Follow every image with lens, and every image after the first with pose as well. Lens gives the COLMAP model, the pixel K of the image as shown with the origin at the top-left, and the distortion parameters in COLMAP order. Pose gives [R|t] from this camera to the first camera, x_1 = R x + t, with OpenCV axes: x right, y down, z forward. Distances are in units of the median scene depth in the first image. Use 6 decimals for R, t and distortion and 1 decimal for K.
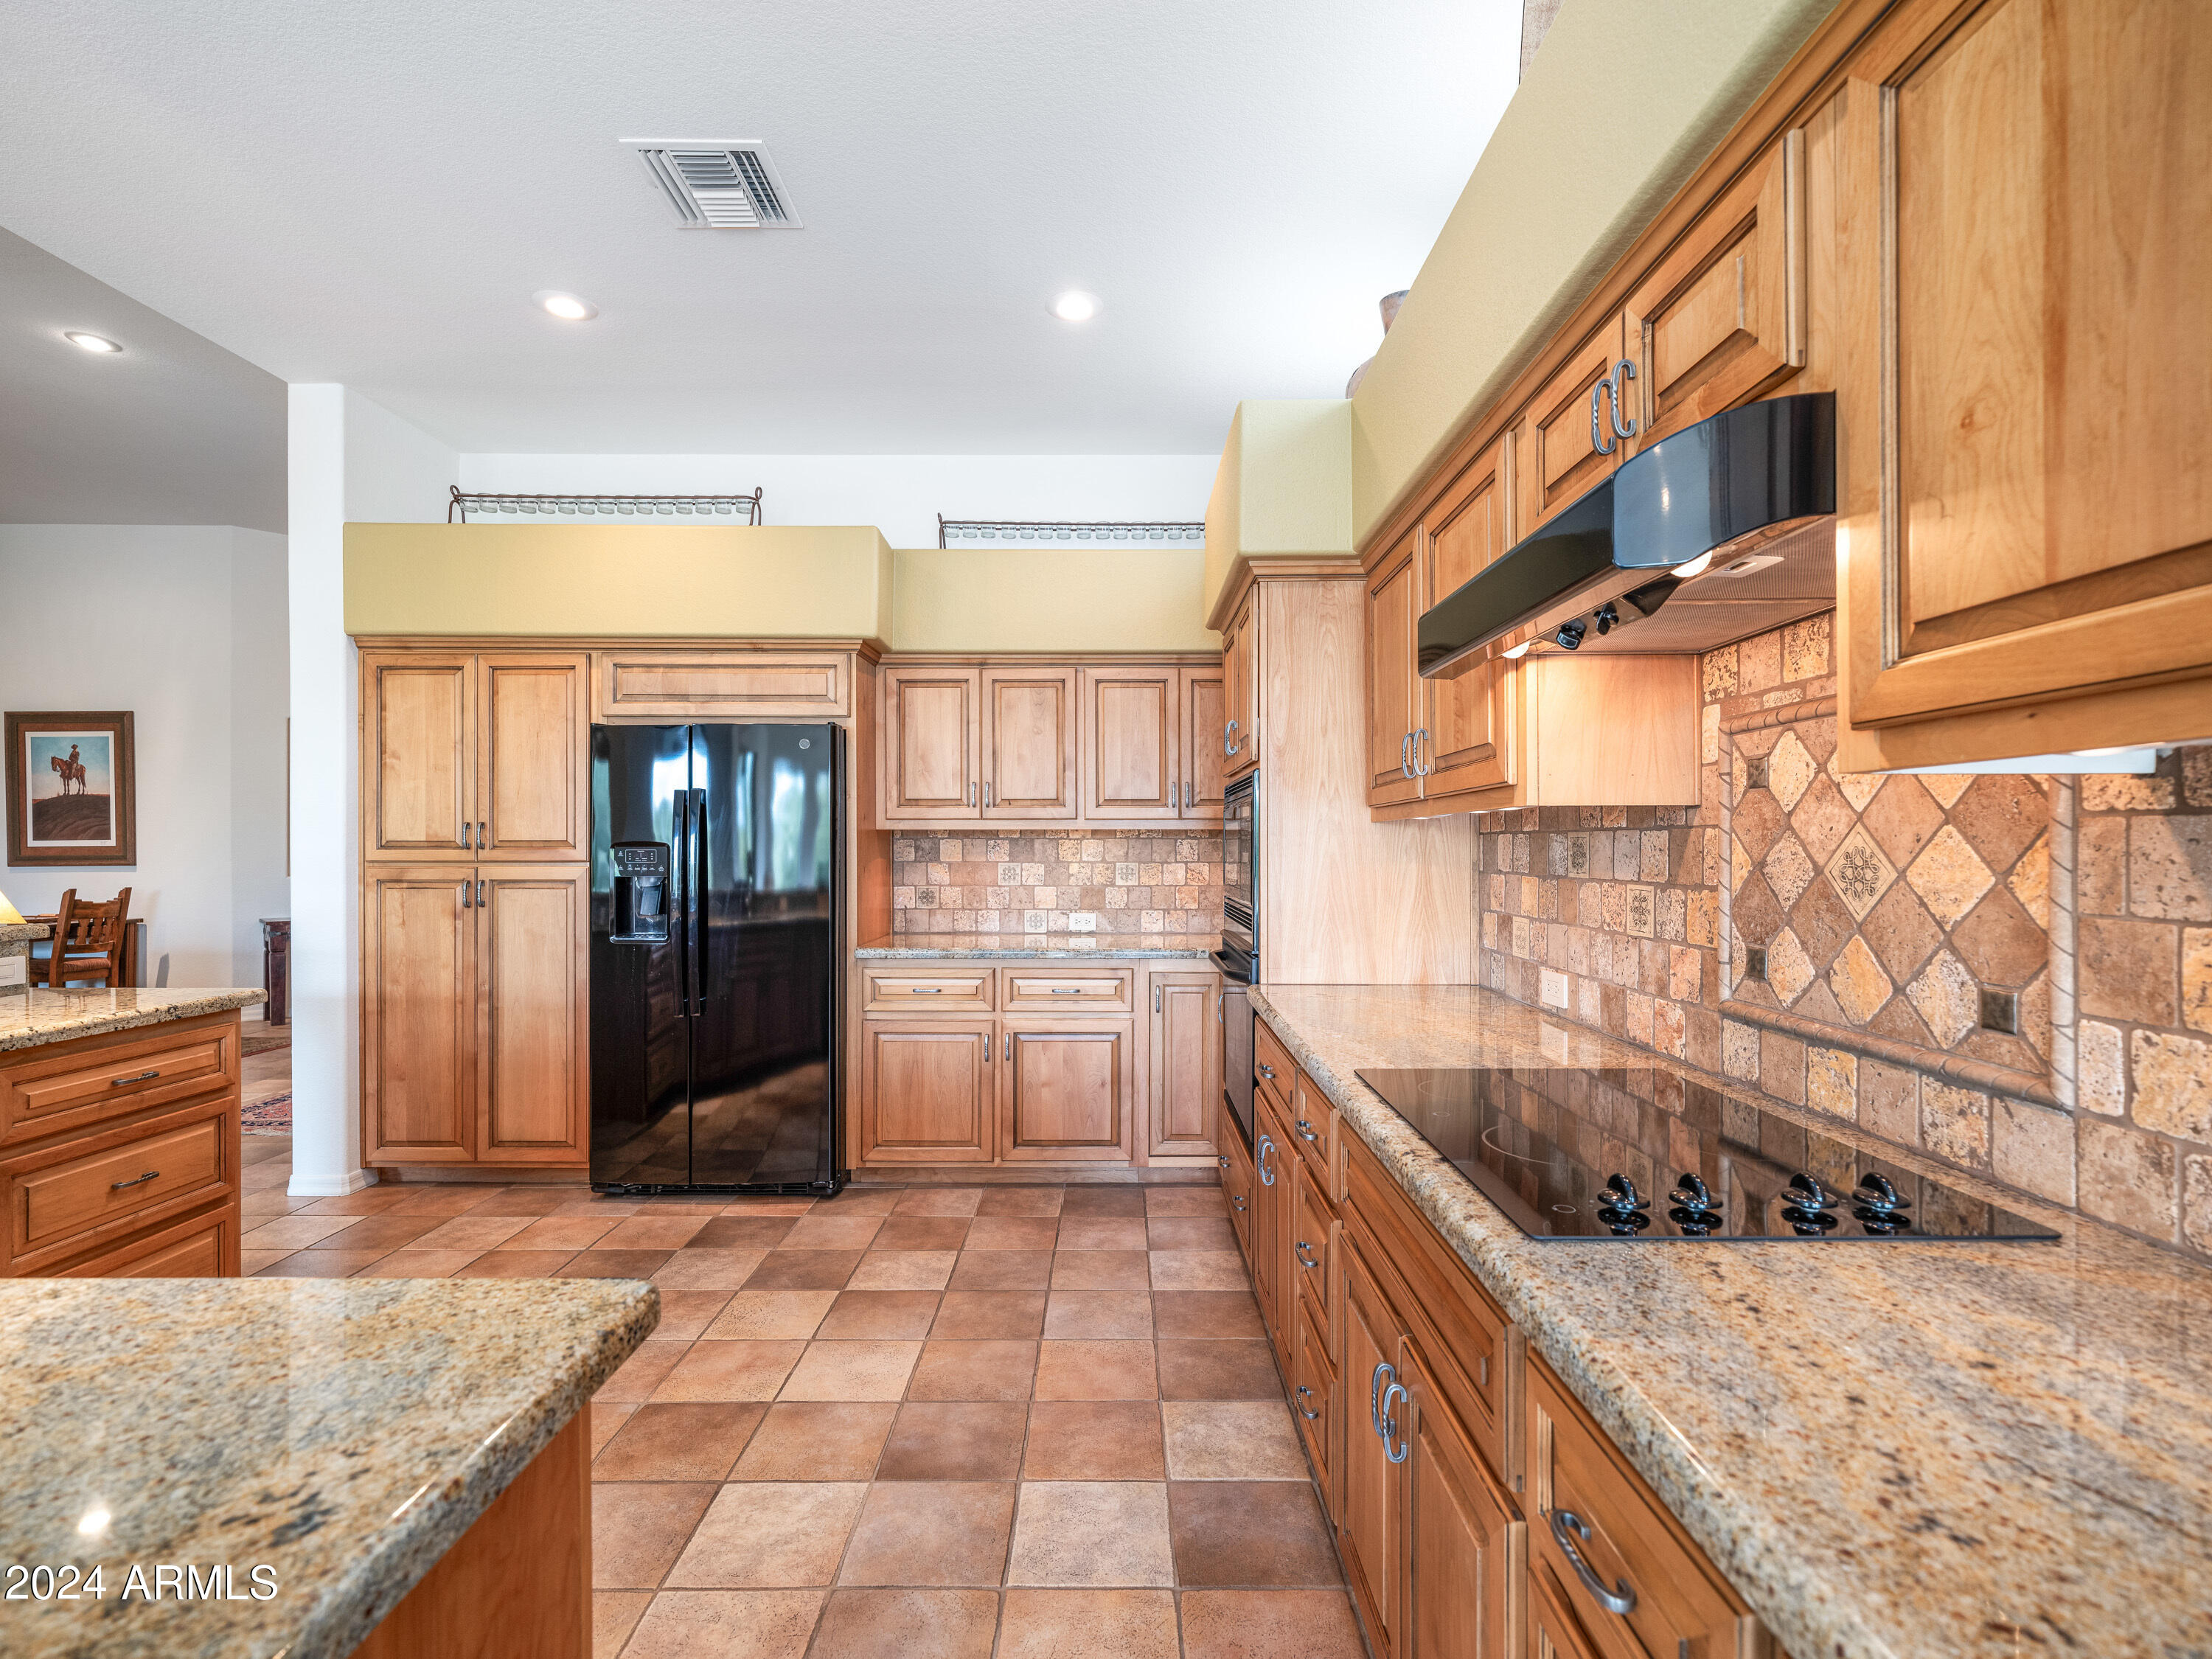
lens RADIAL K [[1015.1, 0, 1106.0], [0, 1015.1, 829.5], [0, 0, 1]] dist [0.000270, -0.000059]
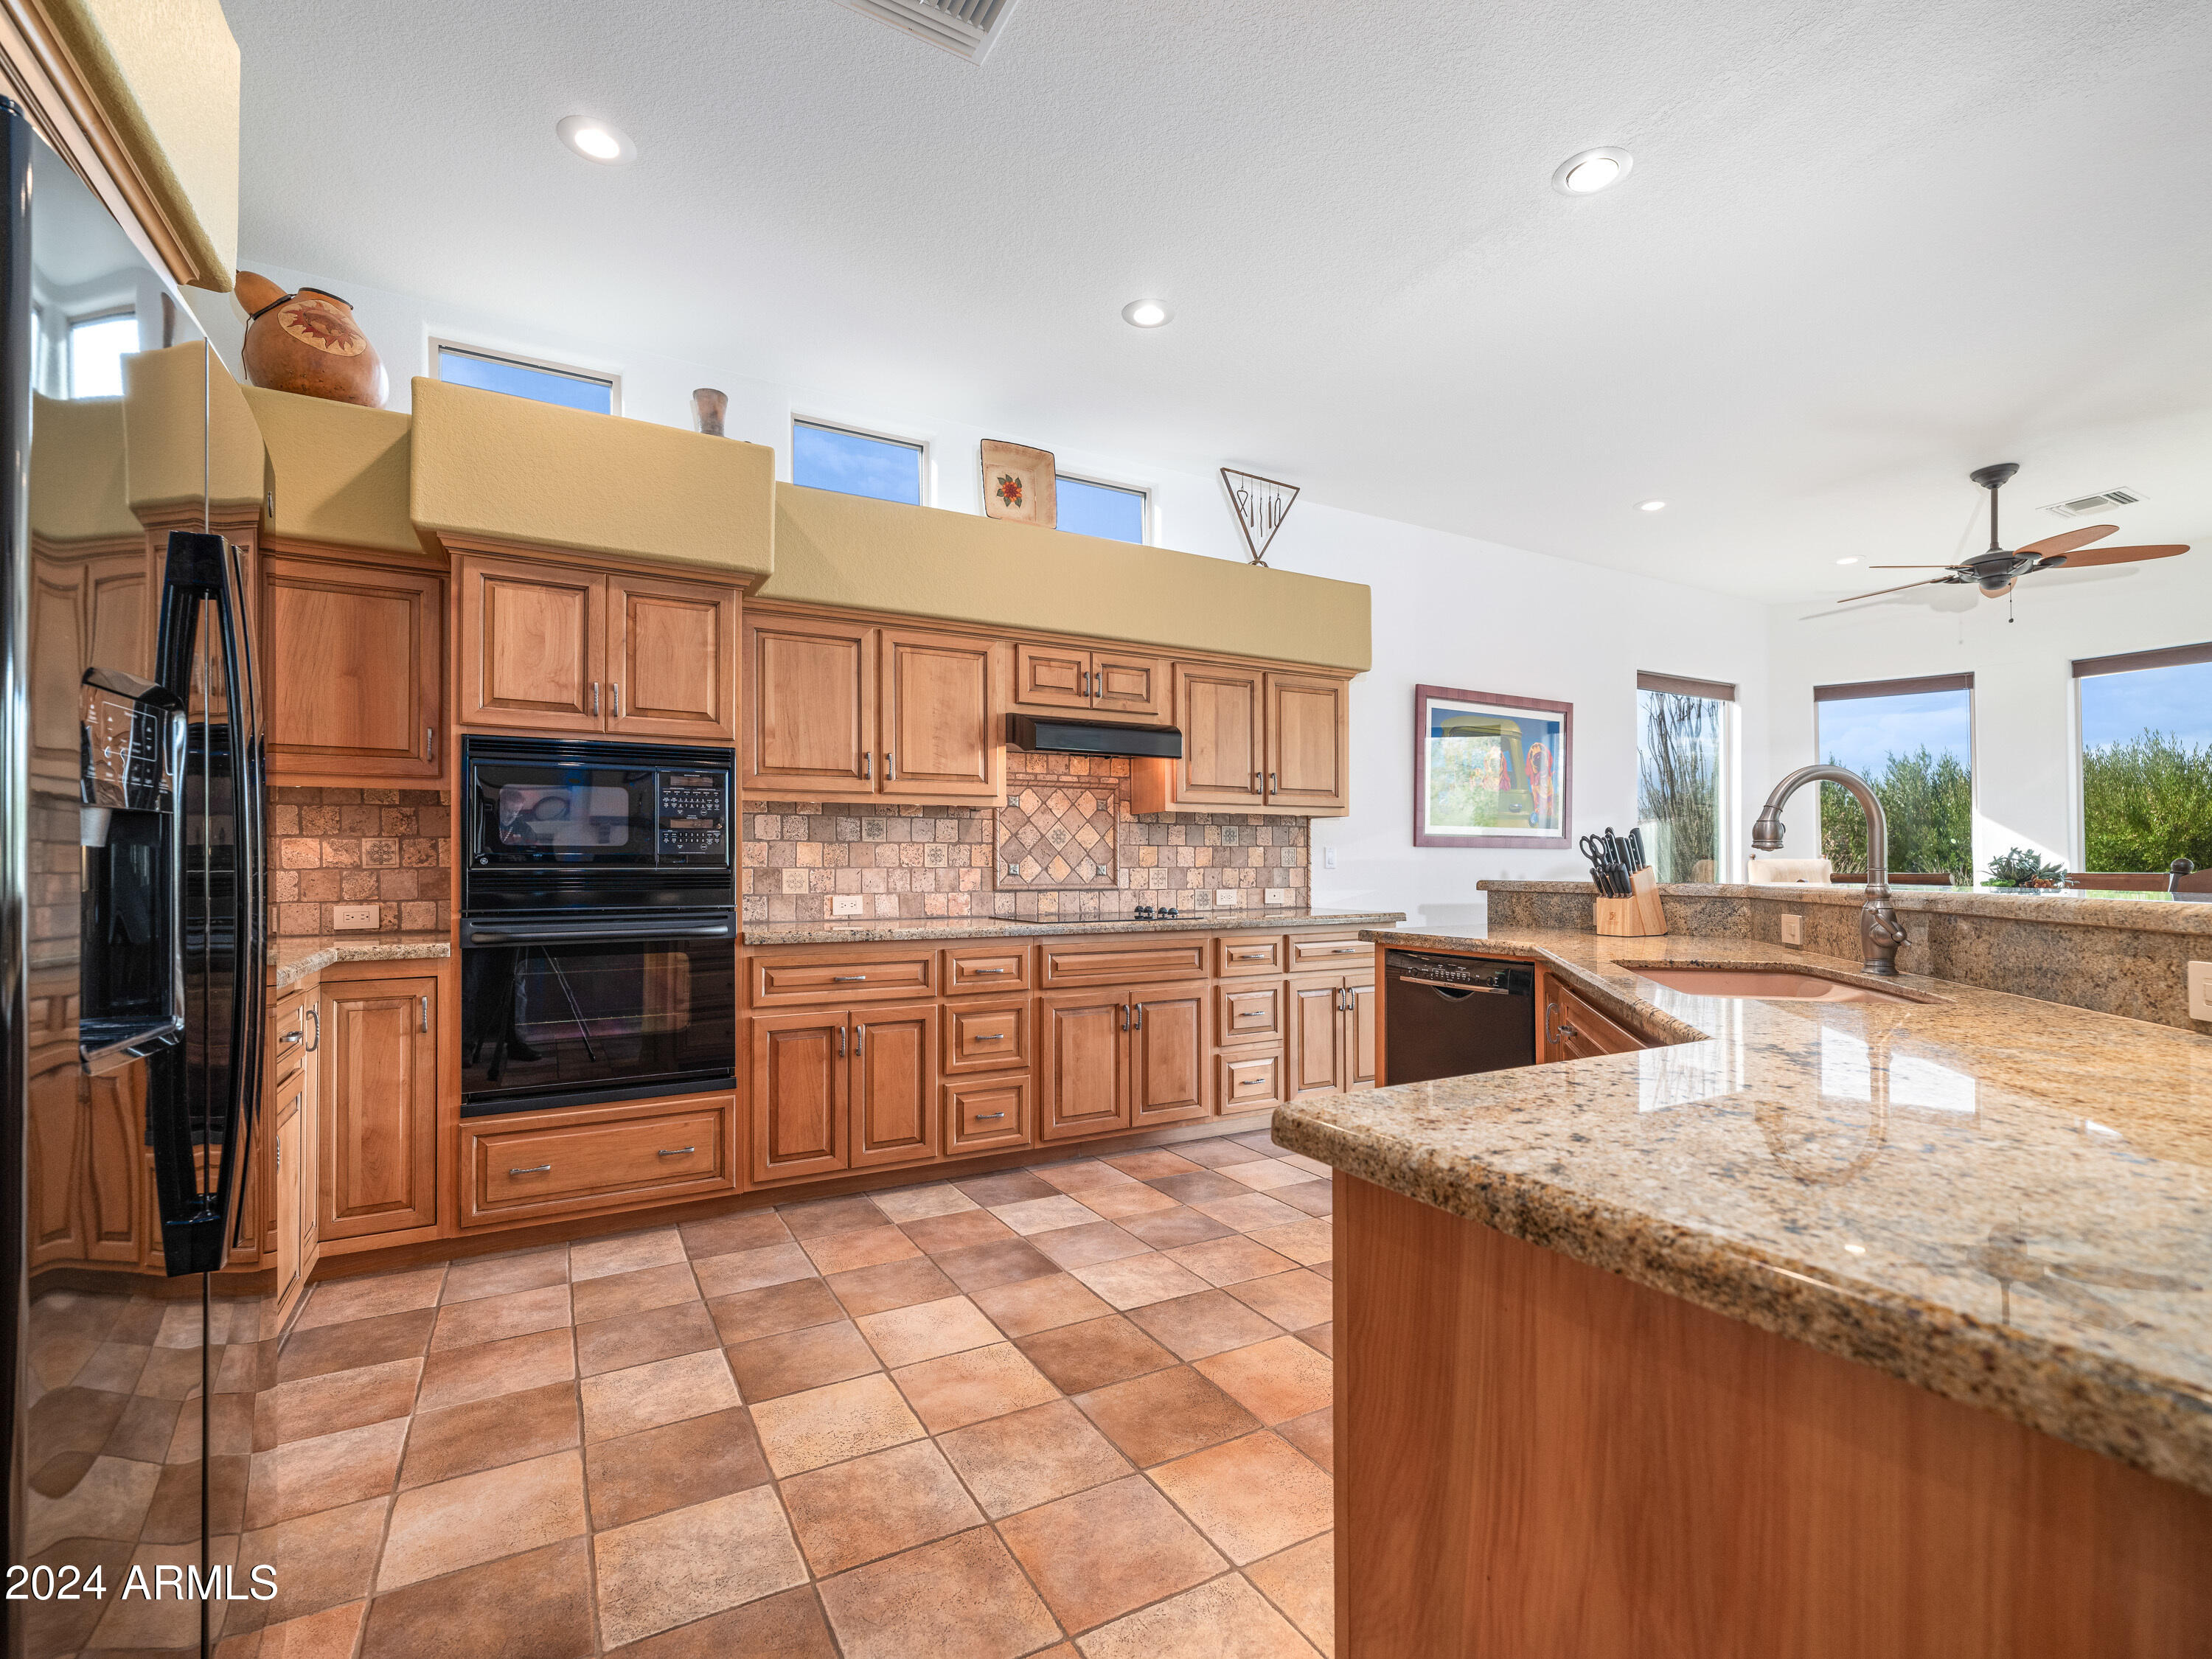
lens RADIAL K [[1015.1, 0, 1106.0], [0, 1015.1, 829.5], [0, 0, 1]] dist [0.000270, -0.000059]
pose [[-0.483655, 0.029439, 0.874763, -1.490982], [-0.015167, 0.999002, -0.042006, 0.104880], [-0.875127, -0.033584, -0.482726, 1.654266]]
